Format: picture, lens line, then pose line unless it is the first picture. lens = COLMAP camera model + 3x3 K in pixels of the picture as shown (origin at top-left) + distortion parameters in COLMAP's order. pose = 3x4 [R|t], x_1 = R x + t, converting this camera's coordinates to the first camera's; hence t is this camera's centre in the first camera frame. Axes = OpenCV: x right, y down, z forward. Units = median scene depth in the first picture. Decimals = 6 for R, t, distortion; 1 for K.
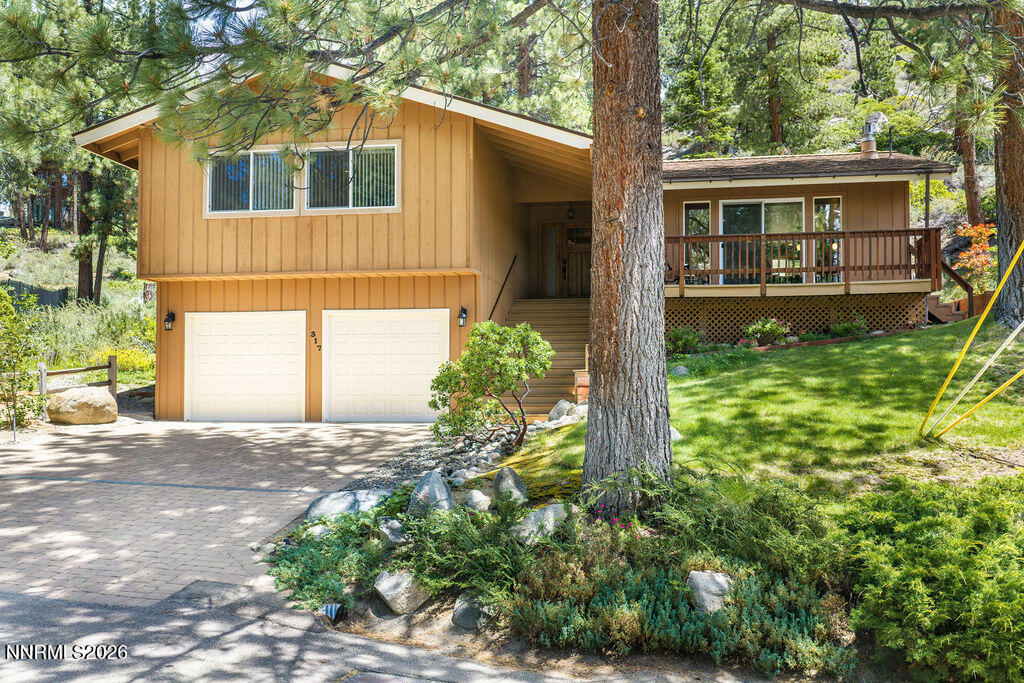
lens RADIAL K [[877.5, 0, 561.4], [0, 877.5, 384.5], [0, 0, 1]] dist [0.003938, -0.006653]
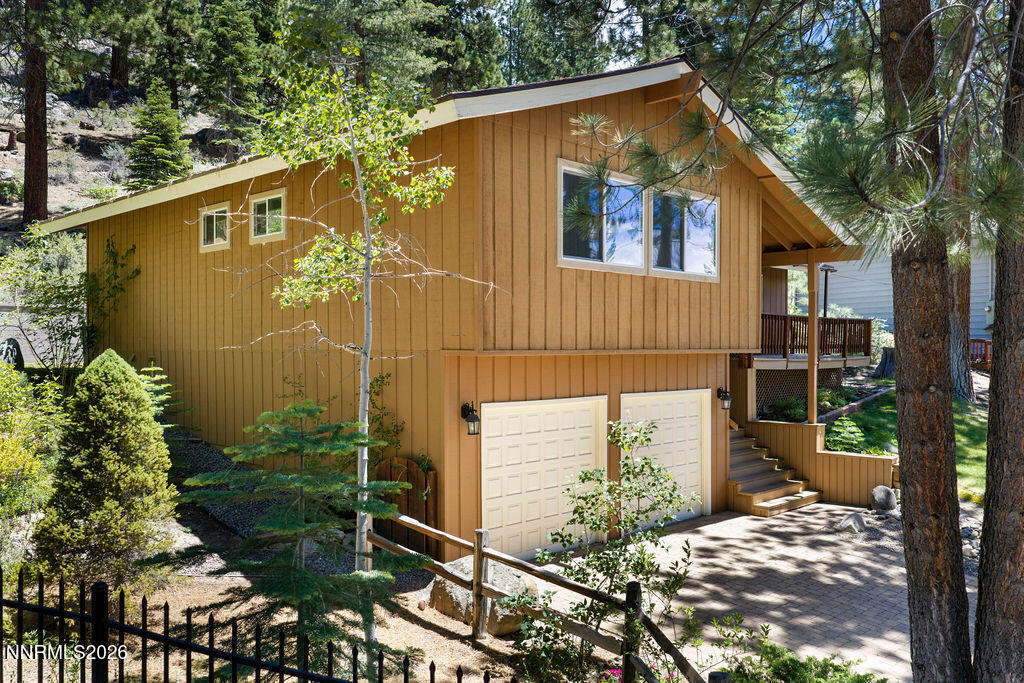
lens RADIAL K [[862.8, 0, 512.0], [0, 862.8, 341.5], [0, 0, 1]] dist [0.007773, -0.006137]
pose [[0.574119, 0.004499, 0.818759, -0.958208], [-0.017684, 0.999820, 0.006907, -0.136369], [-0.818581, -0.018444, 0.574095, 0.654677]]
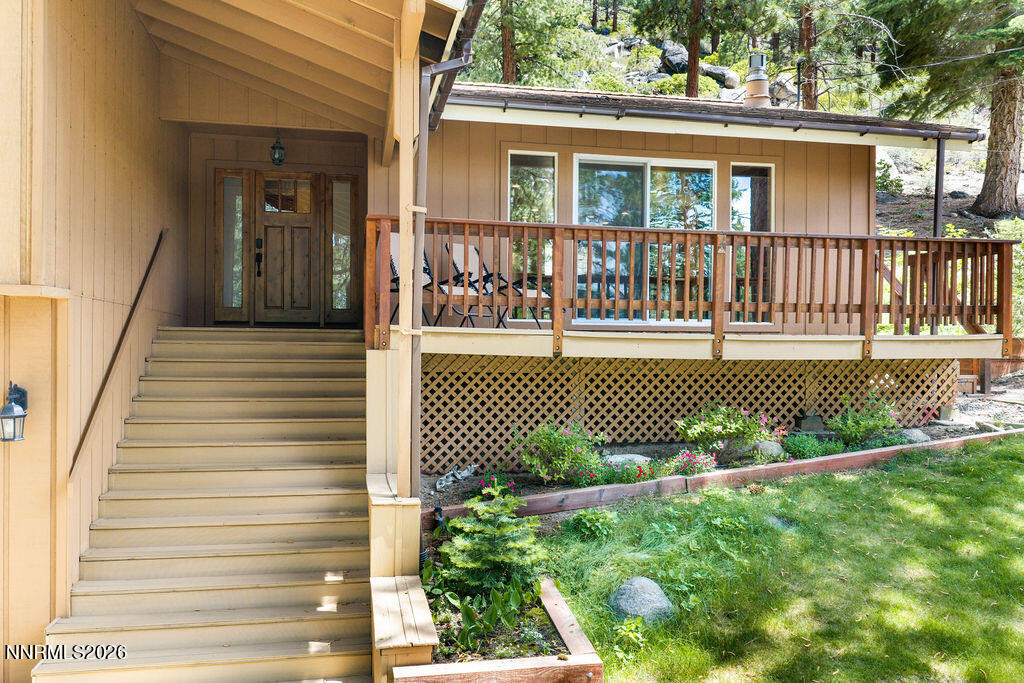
lens RADIAL K [[862.8, 0, 512.0], [0, 862.8, 341.5], [0, 0, 1]] dist [0.007773, -0.006137]
pose [[0.936974, 0.011609, 0.349205, -0.043253], [-0.015479, 0.999846, 0.008292, -0.110913], [-0.349055, -0.013175, 0.937010, 0.581781]]
